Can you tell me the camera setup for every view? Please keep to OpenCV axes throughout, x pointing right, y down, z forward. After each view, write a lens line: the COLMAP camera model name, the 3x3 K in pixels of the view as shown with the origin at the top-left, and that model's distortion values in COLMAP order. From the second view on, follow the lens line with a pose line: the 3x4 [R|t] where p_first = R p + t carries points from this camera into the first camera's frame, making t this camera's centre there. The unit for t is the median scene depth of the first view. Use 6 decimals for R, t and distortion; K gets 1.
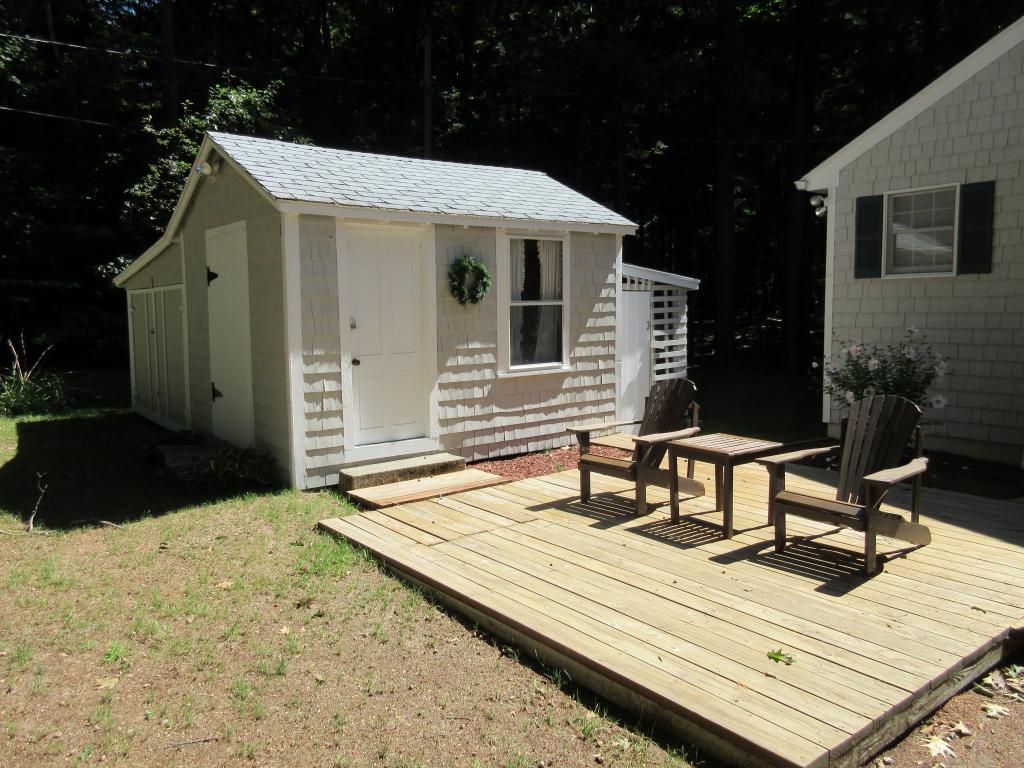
lens RADIAL K [[760.3, 0, 505.2], [0, 760.3, 382.5], [0, 0, 1]] dist [-0.000589, 0.004856]
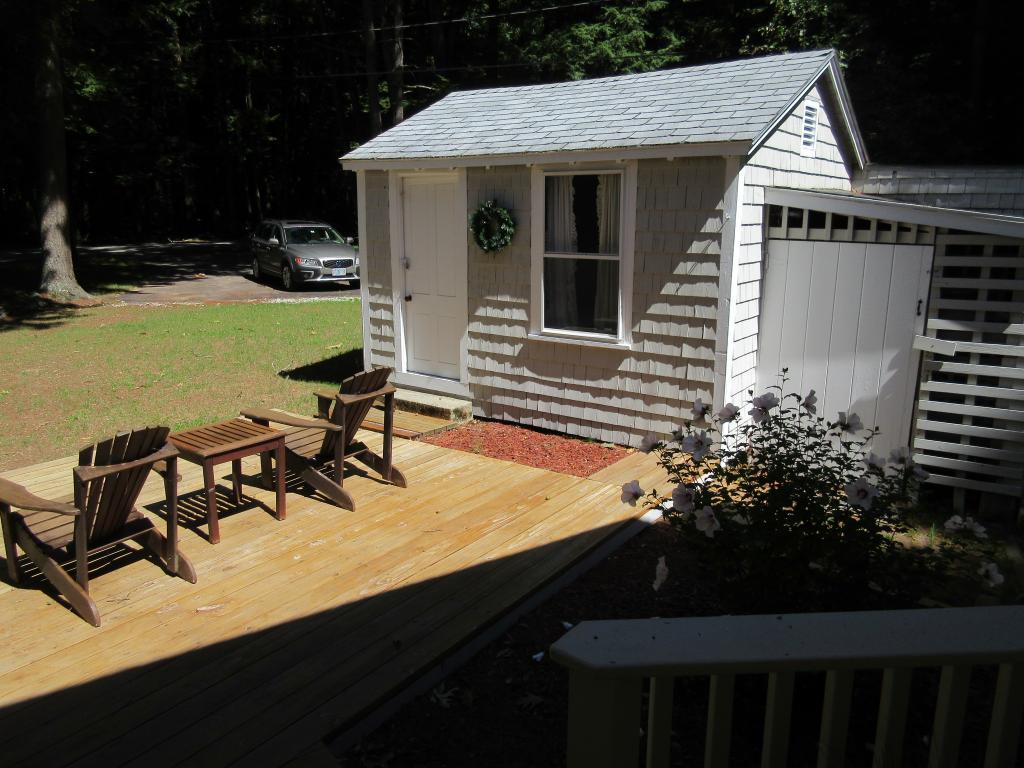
lens RADIAL K [[760.3, 0, 512.1], [0, 760.3, 381.1], [0, 0, 1]] dist [-0.000589, 0.004856]
pose [[0.277681, 0.222729, -0.934497, 0.818445], [-0.107510, 0.973847, 0.200161, -0.131951], [0.954639, 0.044886, 0.294365, 0.719522]]
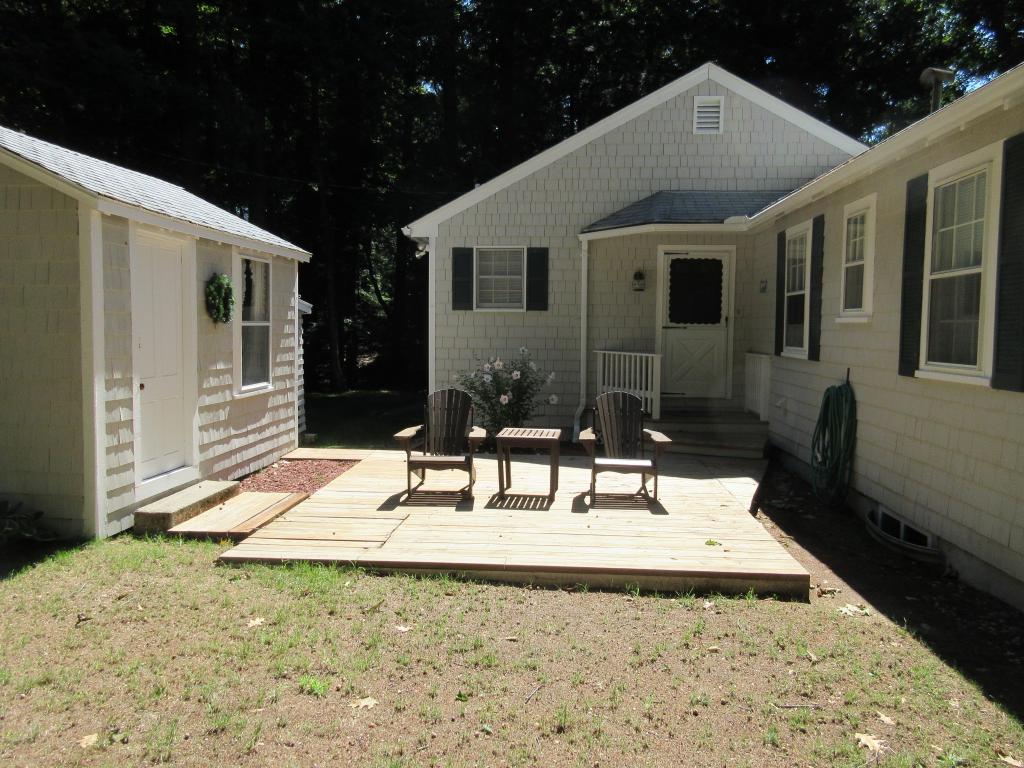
lens RADIAL K [[760.3, 0, 509.0], [0, 760.3, 386.4], [0, 0, 1]] dist [-0.000589, 0.004856]
pose [[0.676353, -0.036099, 0.735692, -0.486487], [0.054590, 0.998508, -0.001192, -0.001895], [-0.734552, 0.040968, 0.677315, 0.077963]]
